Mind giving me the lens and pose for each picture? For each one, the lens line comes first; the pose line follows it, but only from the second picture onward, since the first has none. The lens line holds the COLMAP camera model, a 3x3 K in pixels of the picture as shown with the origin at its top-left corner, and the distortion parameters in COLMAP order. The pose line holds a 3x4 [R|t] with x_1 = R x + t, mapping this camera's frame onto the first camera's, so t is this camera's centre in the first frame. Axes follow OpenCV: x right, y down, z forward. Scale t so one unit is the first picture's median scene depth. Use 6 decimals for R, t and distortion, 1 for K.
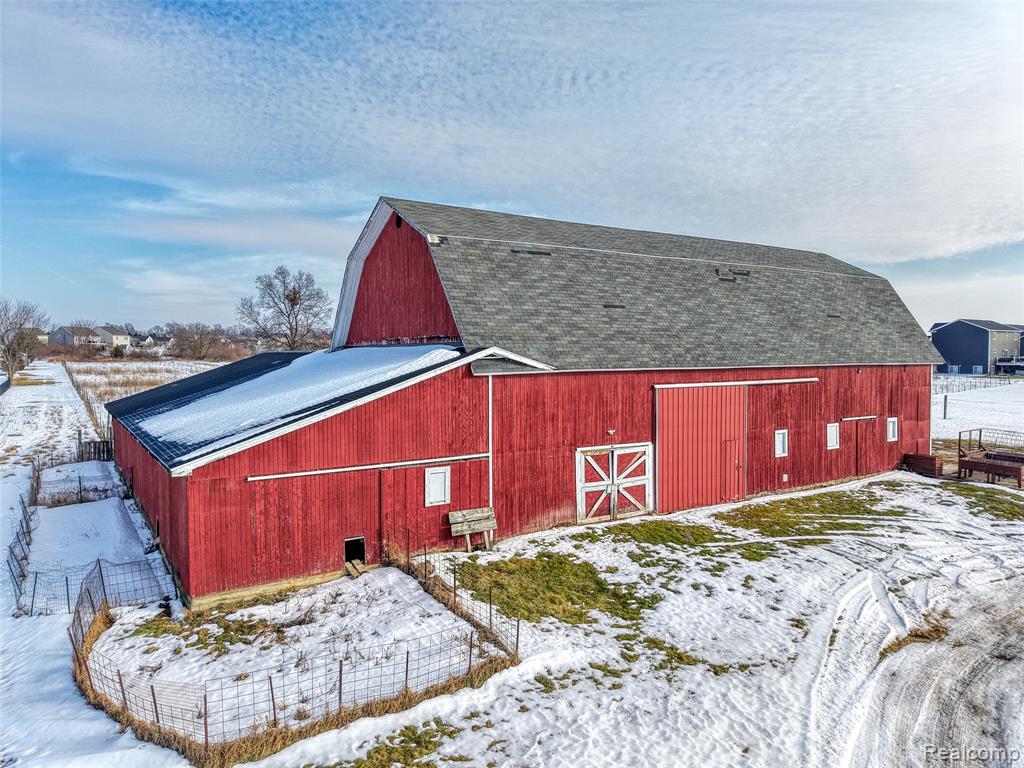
lens RADIAL K [[687.8, 0, 505.6], [0, 687.8, 380.4], [0, 0, 1]] dist [0.051046, -0.058399]
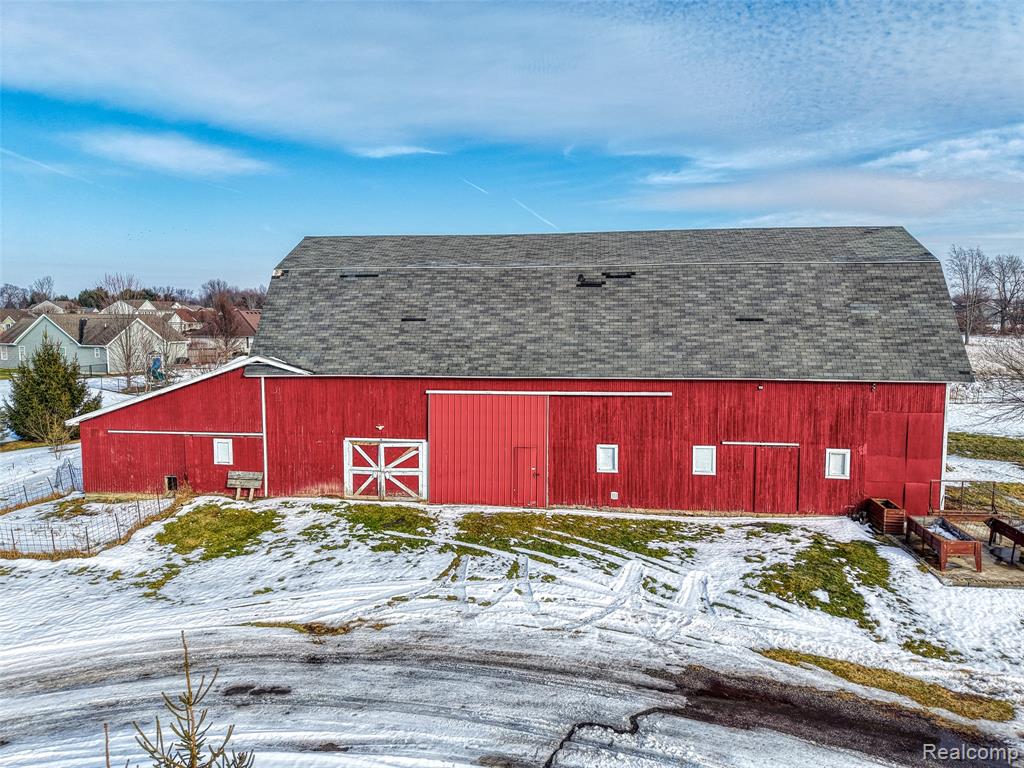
lens RADIAL K [[684.2, 0, 508.8], [0, 684.2, 383.2], [0, 0, 1]] dist [0.016458, -0.016172]
pose [[0.761842, 0.063372, -0.644656, 1.133426], [-0.026761, 0.997432, 0.066425, -0.090599], [0.647210, -0.033354, 0.761582, 0.257044]]
